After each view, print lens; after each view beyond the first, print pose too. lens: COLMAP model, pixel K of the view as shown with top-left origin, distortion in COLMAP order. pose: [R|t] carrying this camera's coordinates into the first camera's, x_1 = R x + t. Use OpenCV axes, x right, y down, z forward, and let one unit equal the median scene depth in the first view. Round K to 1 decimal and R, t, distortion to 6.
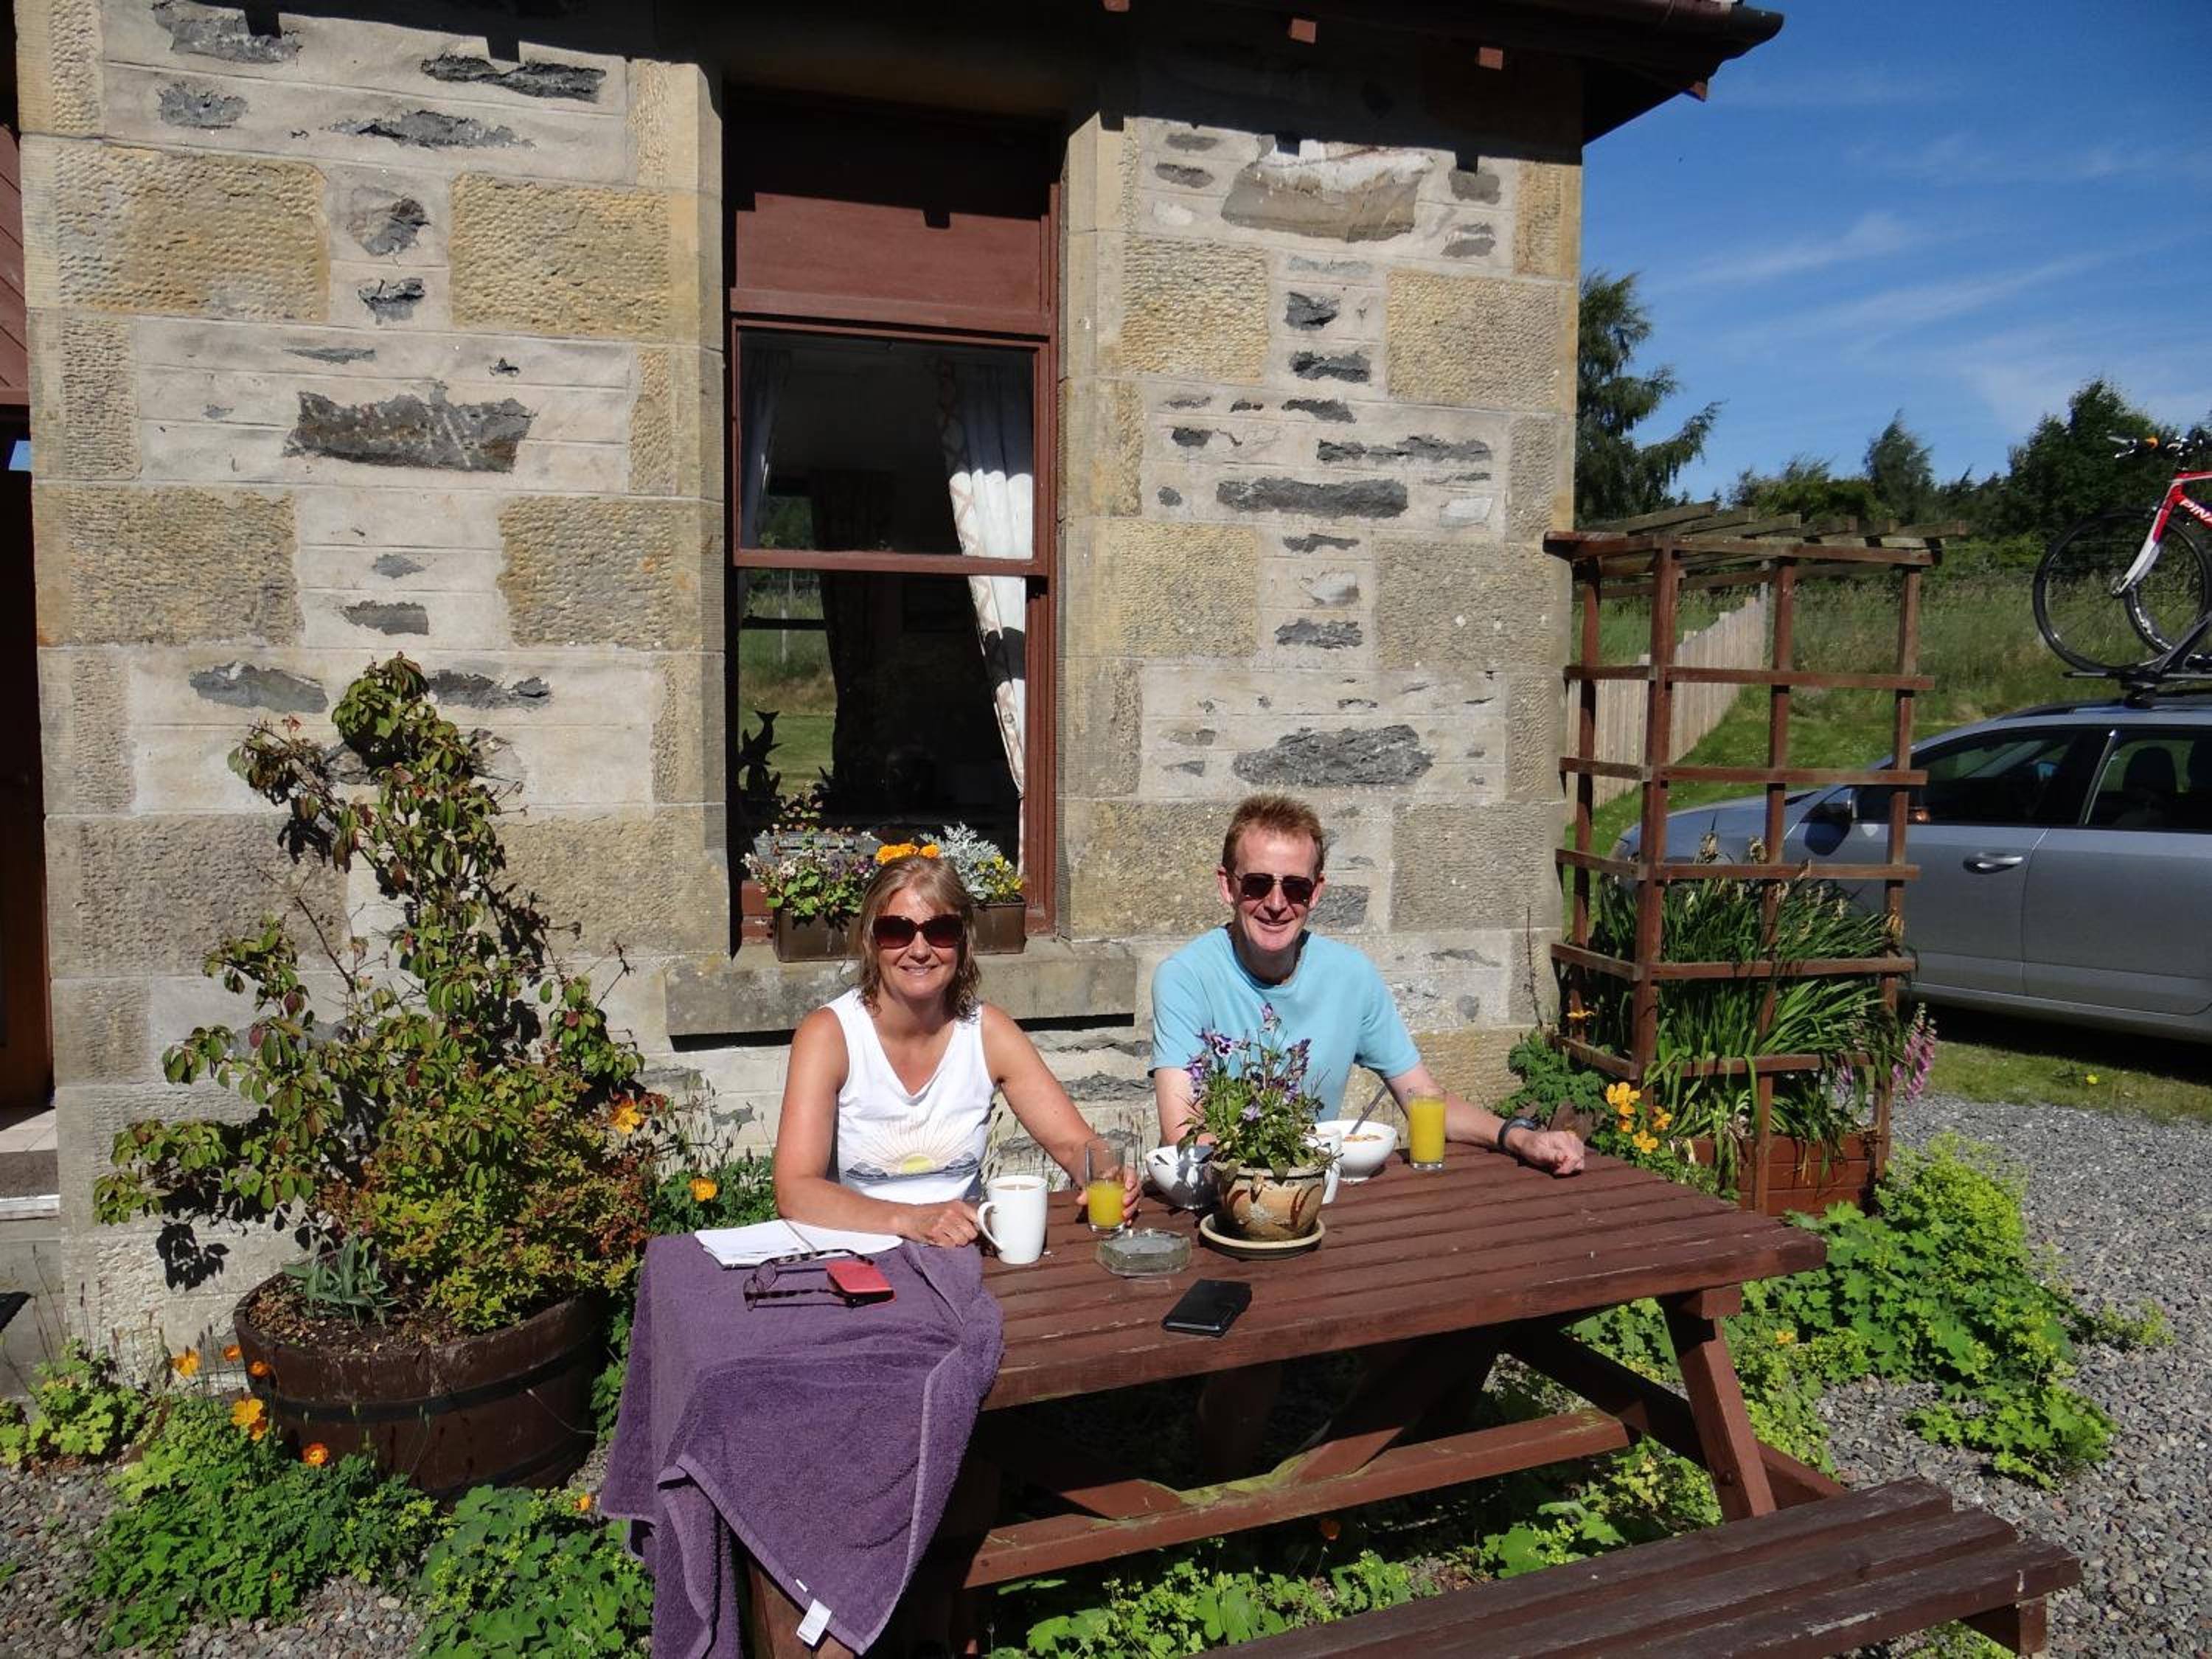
lens RADIAL K [[1683.6, 0, 1078.1], [0, 1683.6, 828.6], [0, 0, 1]] dist [-0.014211, -0.002889]
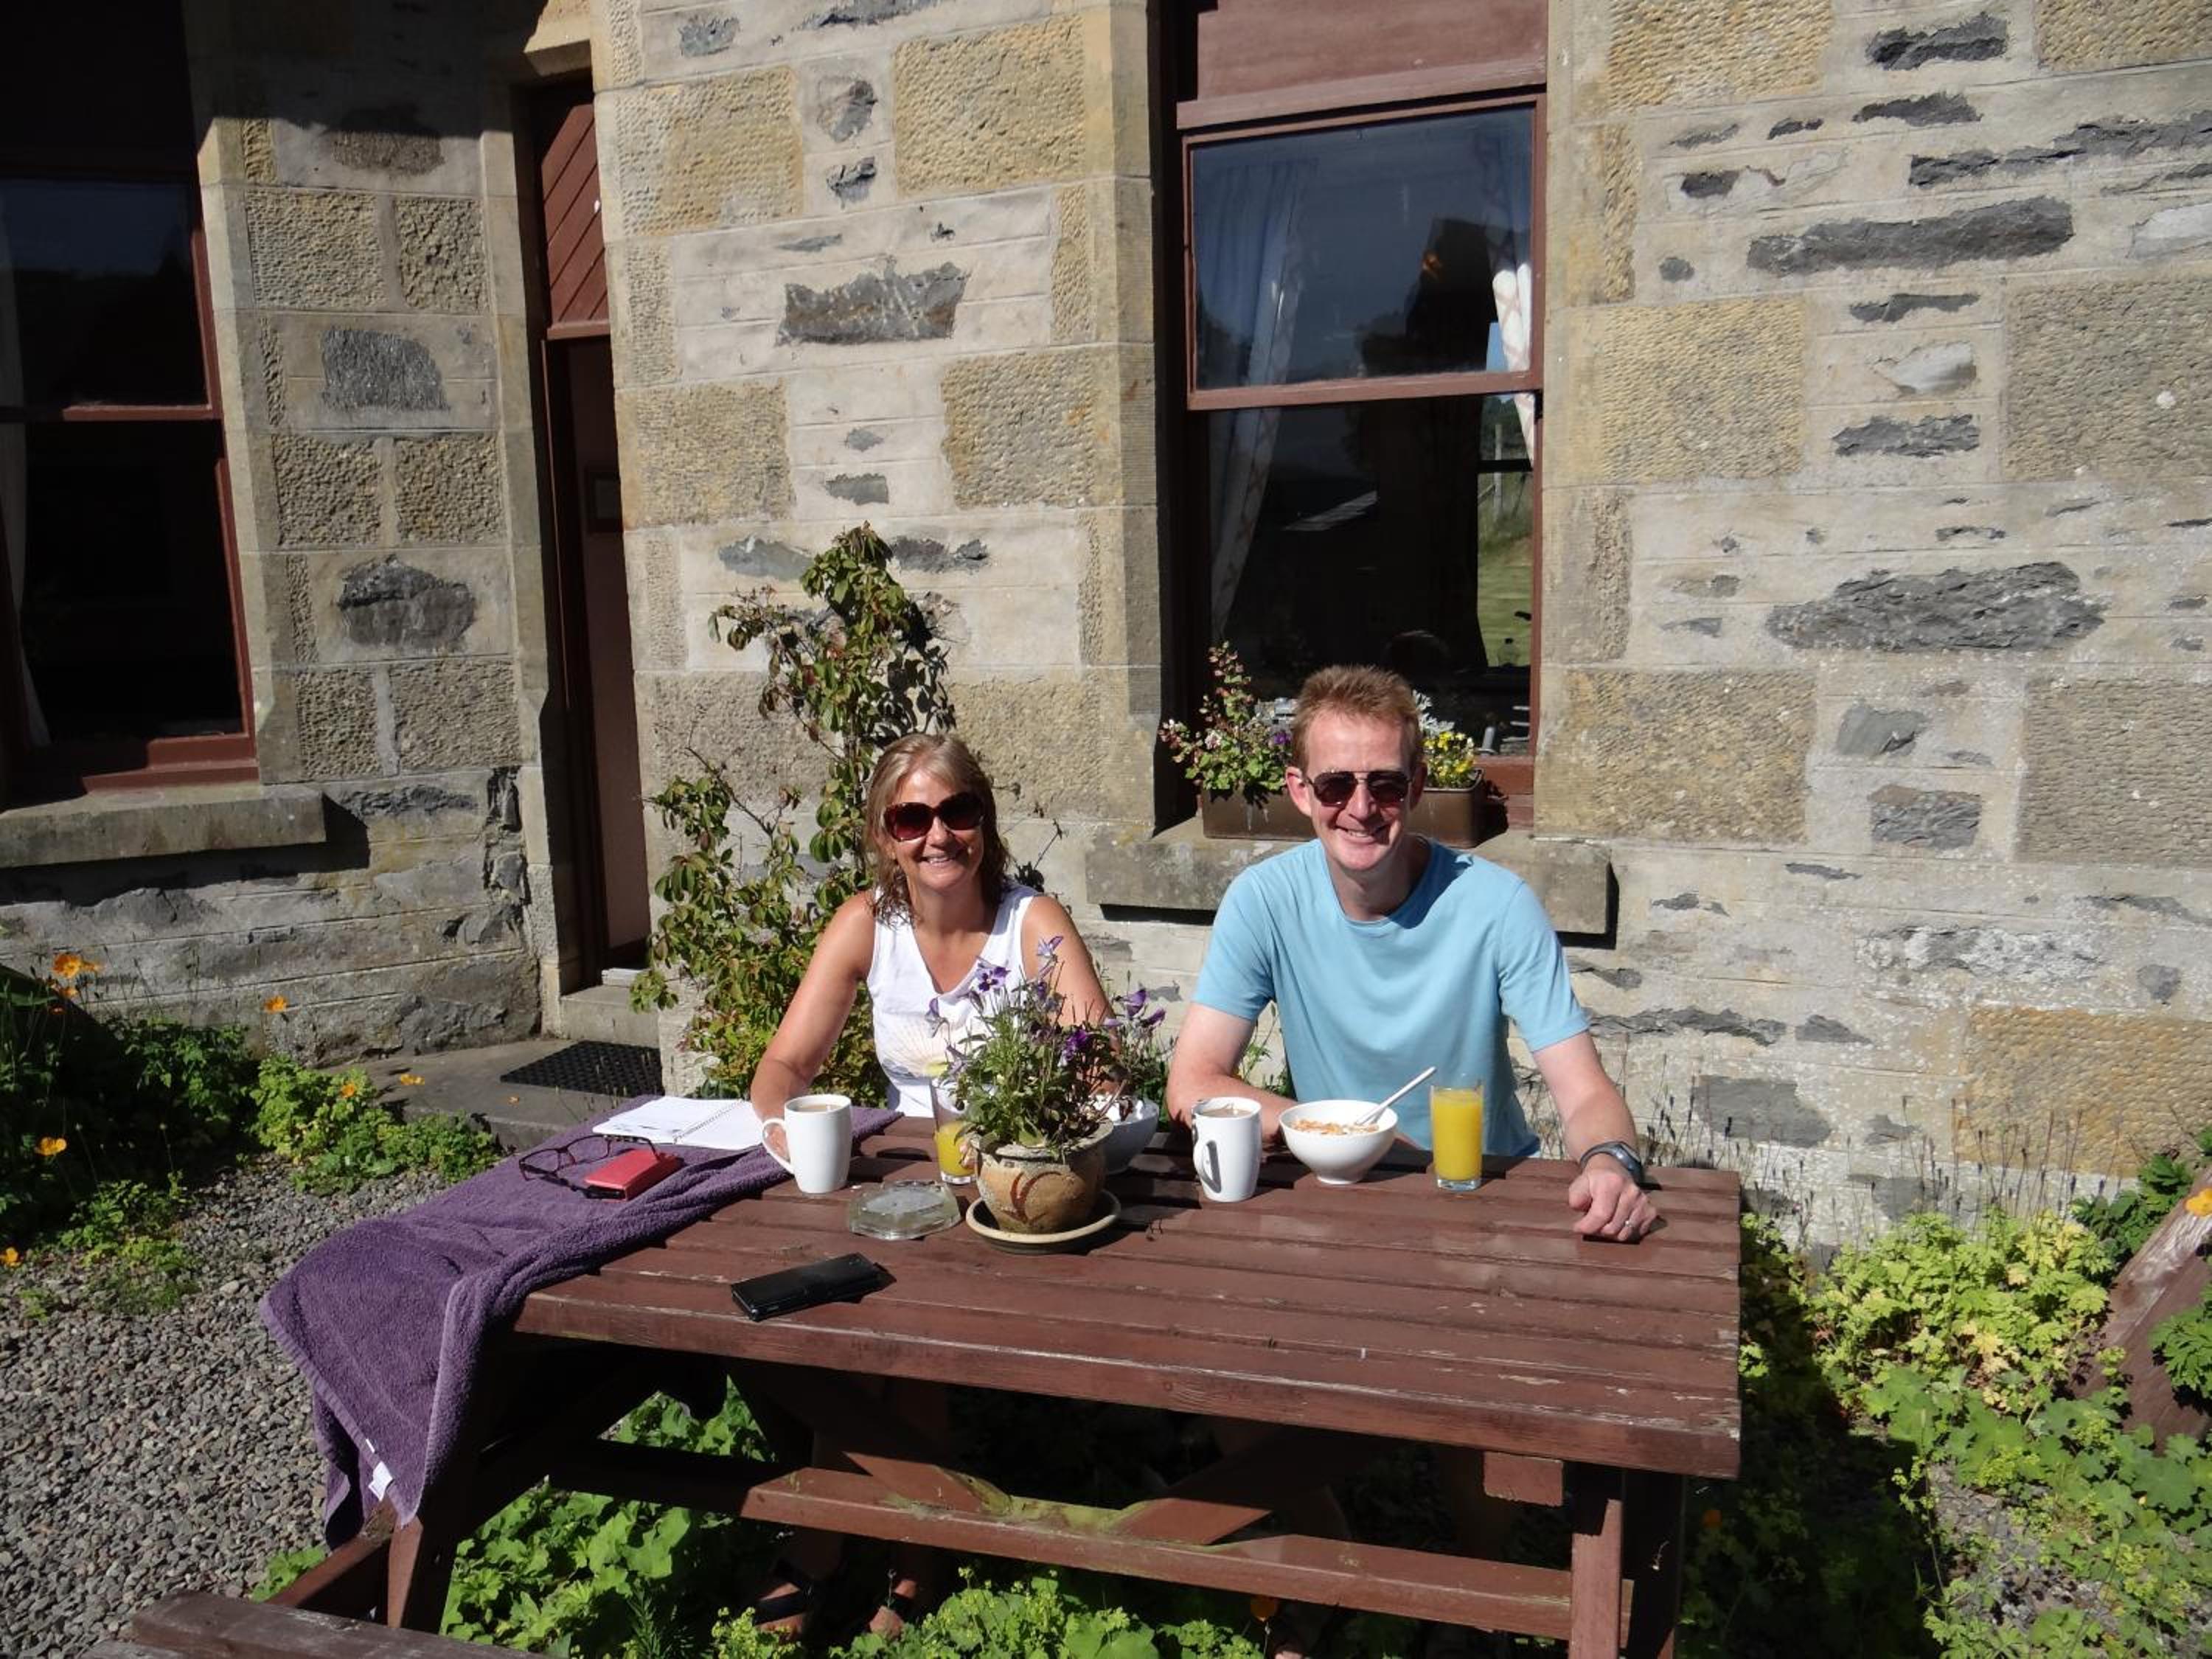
lens RADIAL K [[1680.1, 0, 1160.2], [0, 1680.1, 829.0], [0, 0, 1]] dist [-0.019327, 0.012806]
pose [[0.767952, 0.072648, -0.636374, 0.397518], [-0.017476, 0.995554, 0.092561, -0.011308], [0.640269, -0.059961, 0.765807, 0.268090]]
